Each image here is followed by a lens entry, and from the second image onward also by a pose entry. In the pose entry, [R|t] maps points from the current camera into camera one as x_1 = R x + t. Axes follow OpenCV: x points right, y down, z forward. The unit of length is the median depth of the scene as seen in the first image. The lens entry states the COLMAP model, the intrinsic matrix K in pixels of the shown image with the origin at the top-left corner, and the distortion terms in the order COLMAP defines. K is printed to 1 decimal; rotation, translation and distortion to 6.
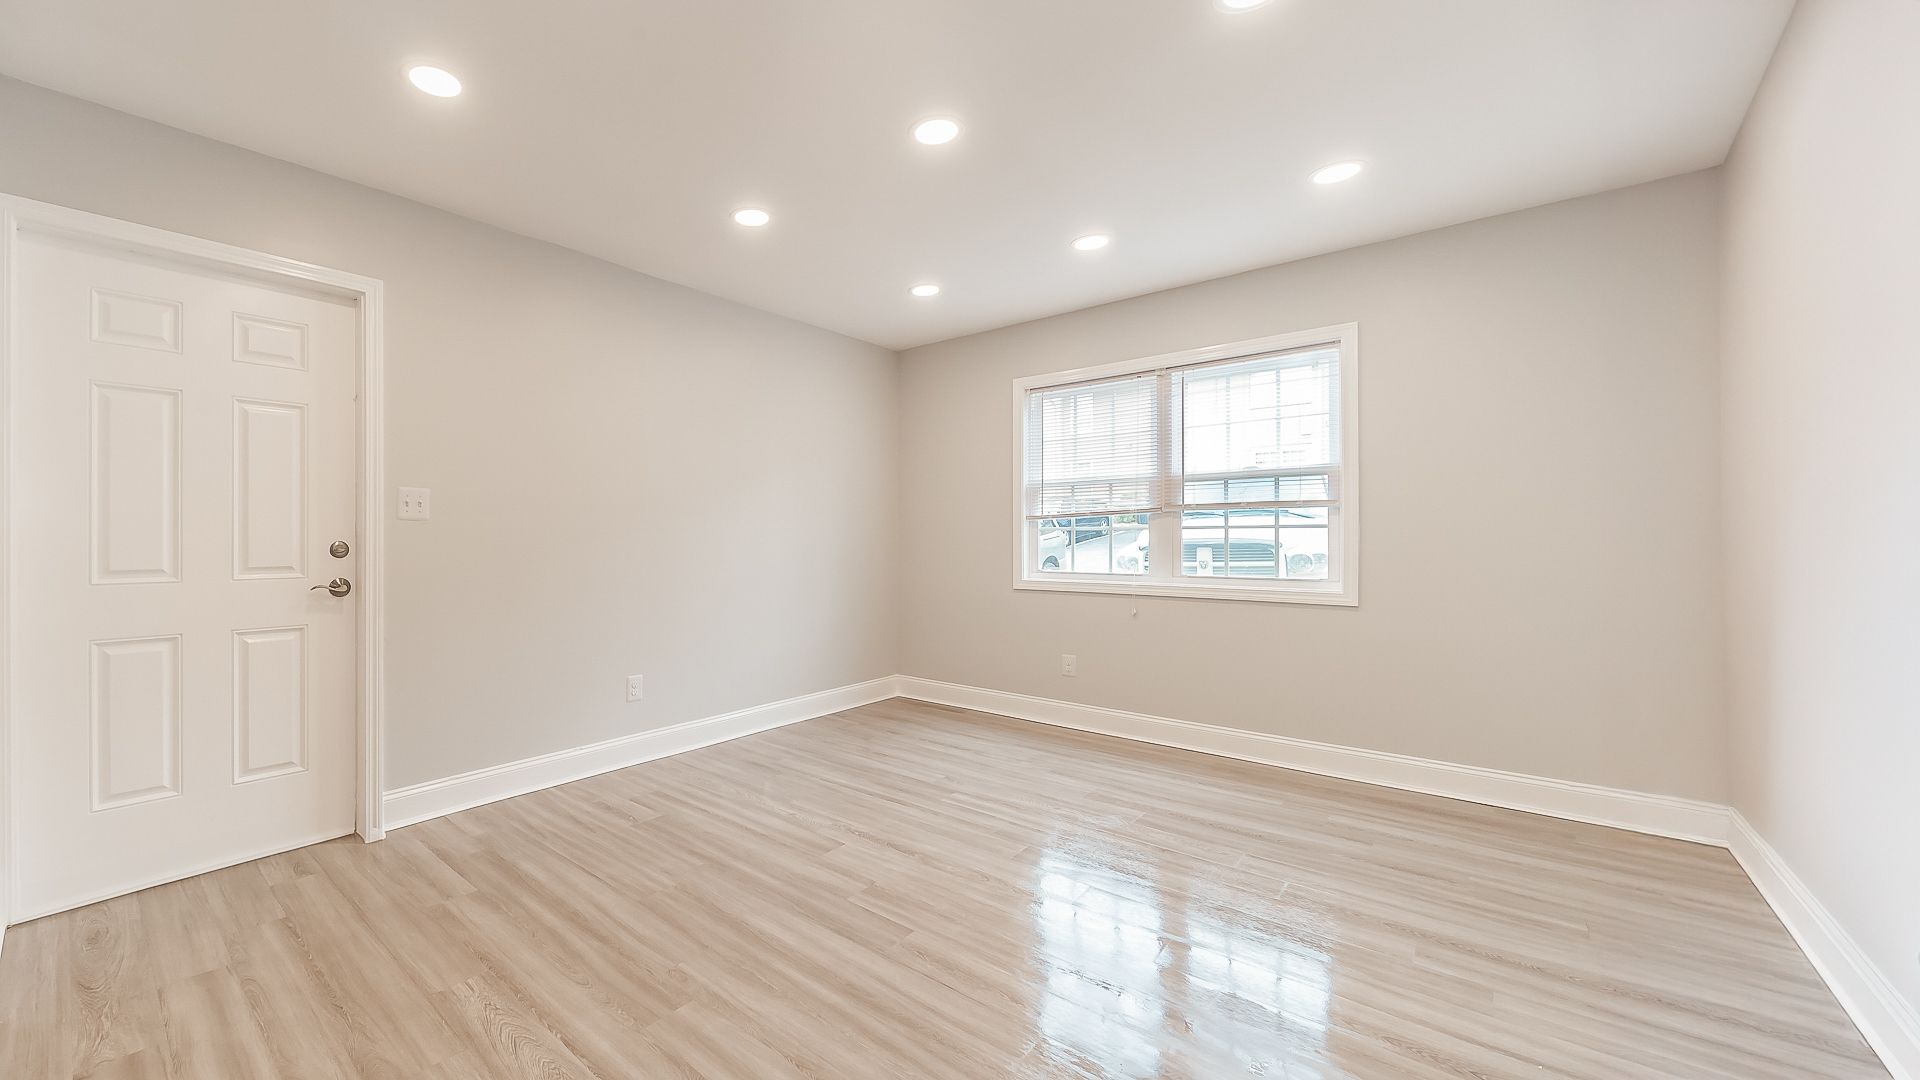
lens RADIAL K [[702.2, 0, 874.0], [0, 702.2, 537.3], [0, 0, 1]] dist [-0.000145, -0.000175]
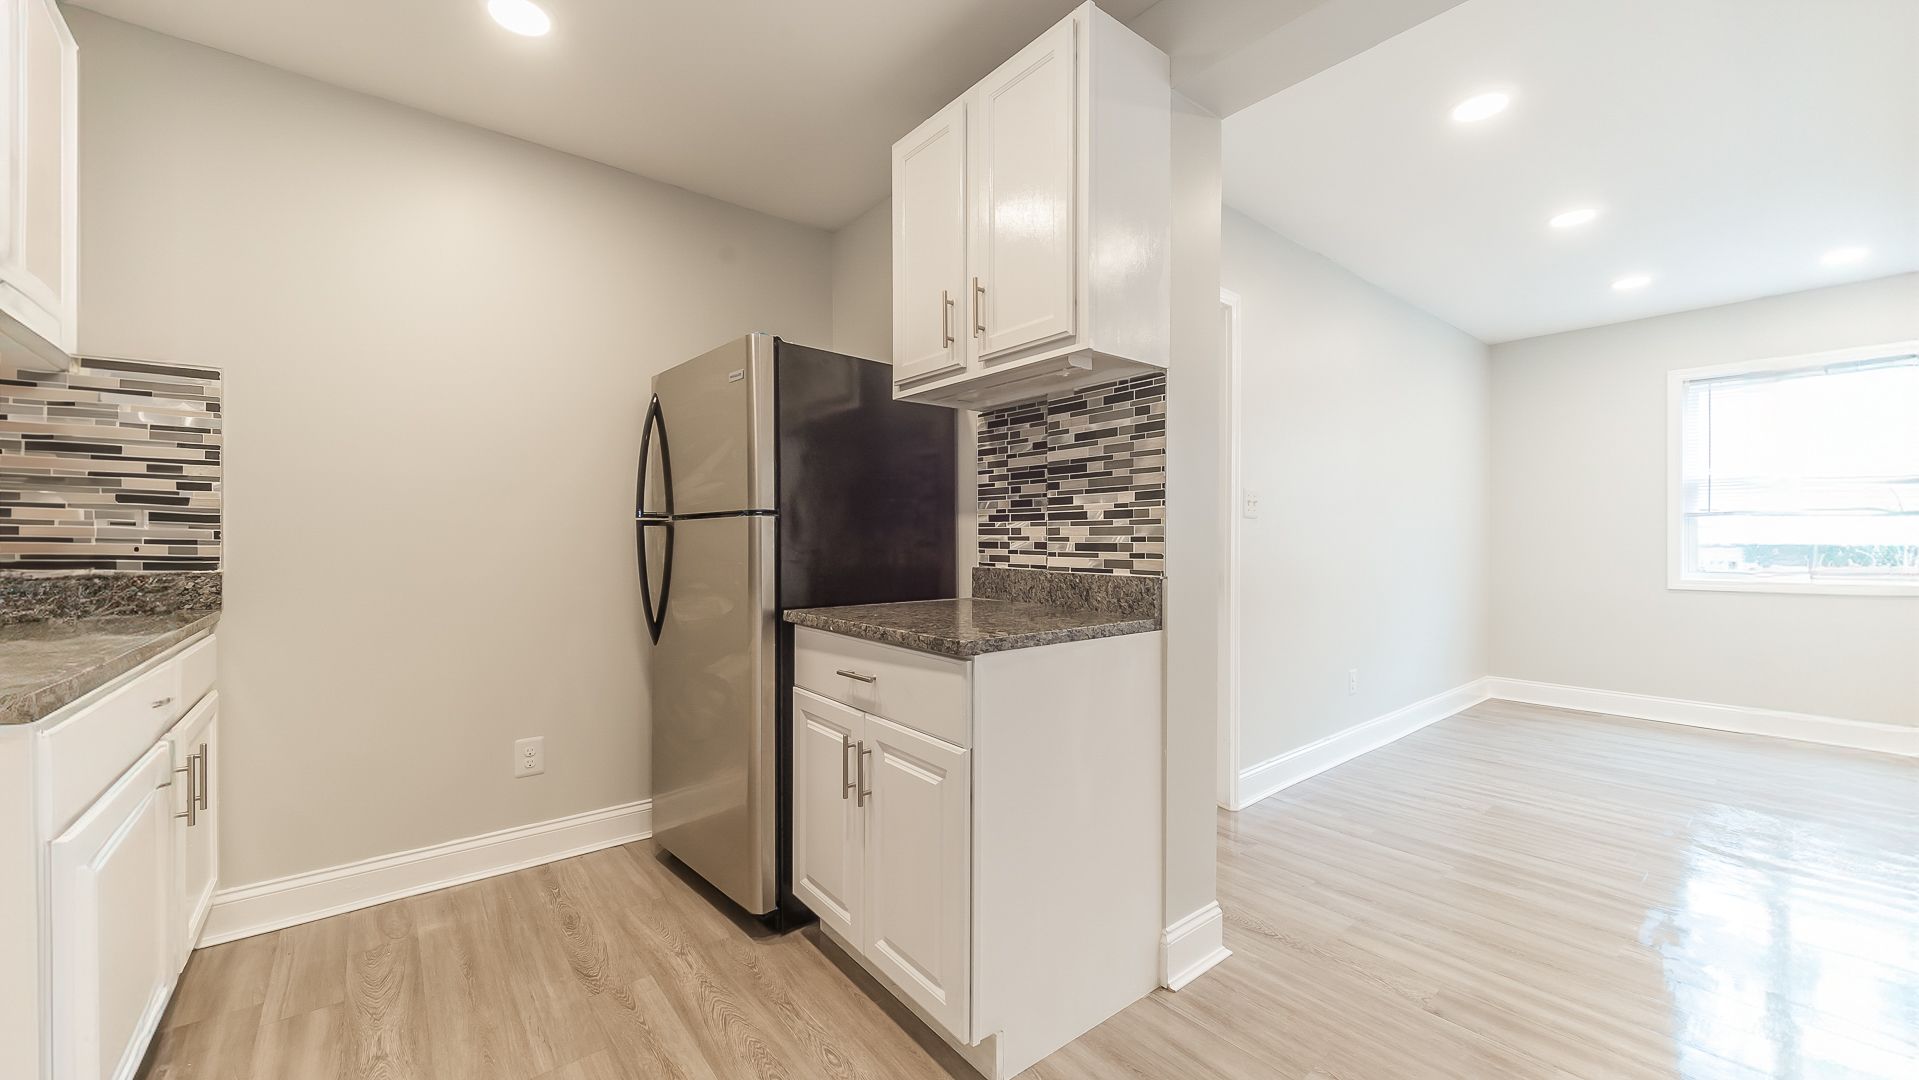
lens RADIAL K [[711.6, 0, 1022.1], [0, 711.6, 540.4], [0, 0, 1]] dist [-0.002156, -0.000183]
pose [[0.992989, -0.001621, -0.118196, -0.838325], [0.001713, 0.999998, 0.000674, 0.007169], [0.118195, -0.000872, 0.992990, -0.107338]]
